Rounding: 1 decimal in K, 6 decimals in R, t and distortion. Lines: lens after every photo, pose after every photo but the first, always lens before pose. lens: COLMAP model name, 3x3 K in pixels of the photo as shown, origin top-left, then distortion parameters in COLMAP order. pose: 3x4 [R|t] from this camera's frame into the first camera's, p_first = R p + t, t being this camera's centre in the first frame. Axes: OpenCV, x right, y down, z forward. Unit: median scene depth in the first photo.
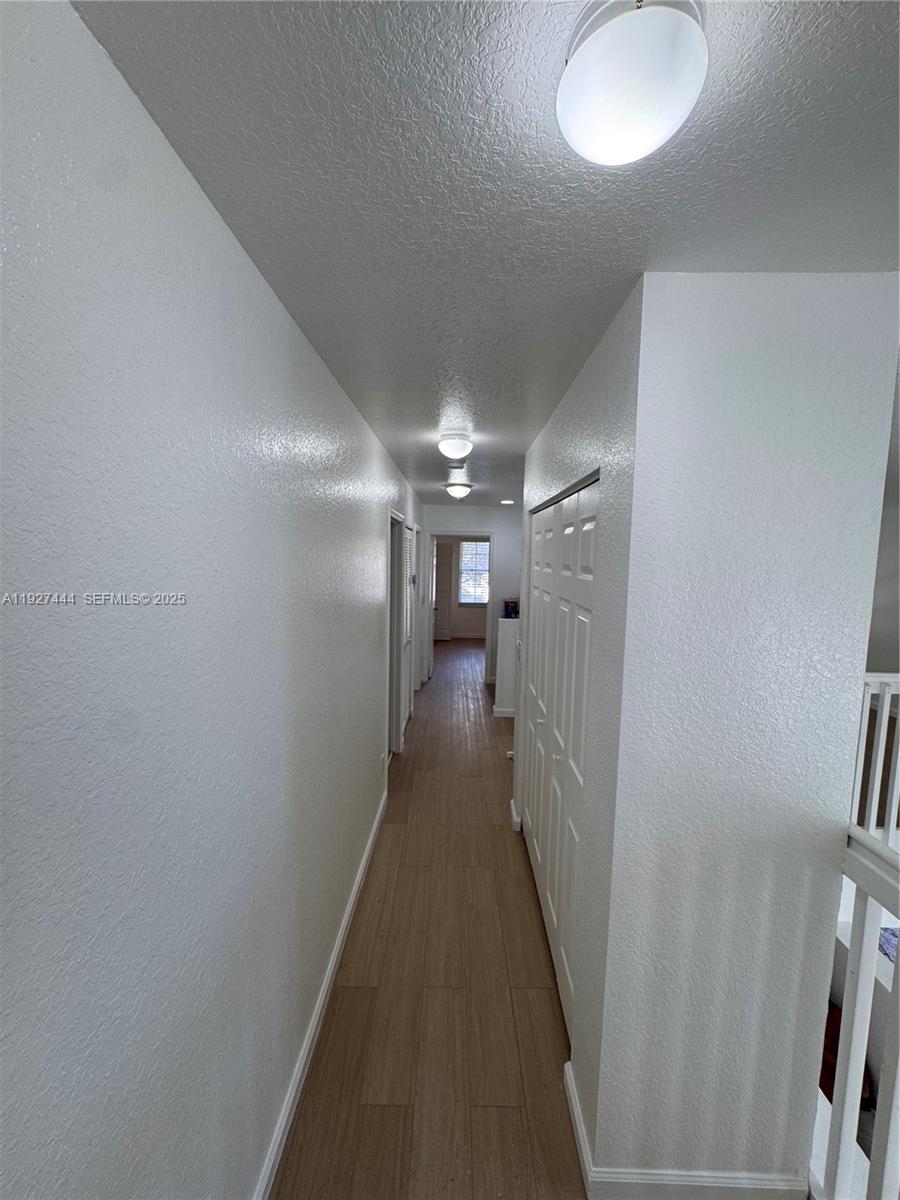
lens RADIAL K [[483.8, 0, 451.0], [0, 483.8, 597.5], [0, 0, 1]] dist [-0.004062, -0.000635]
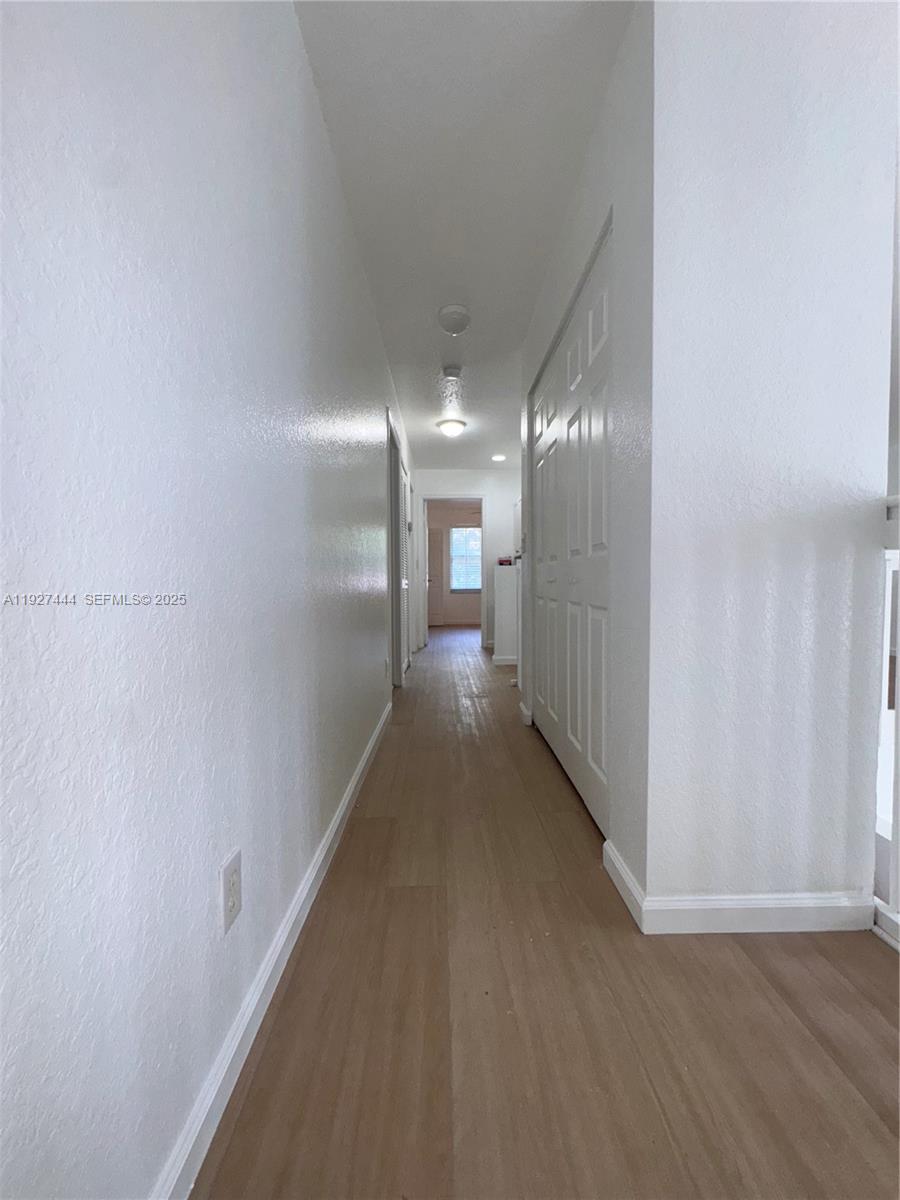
lens RADIAL K [[483.8, 0, 451.0], [0, 483.8, 597.5], [0, 0, 1]] dist [-0.004062, -0.000635]
pose [[0.999214, -0.028192, 0.027864, -0.026338], [0.029702, 0.998025, -0.055347, 0.187043], [-0.026248, 0.056131, 0.998078, 0.013003]]
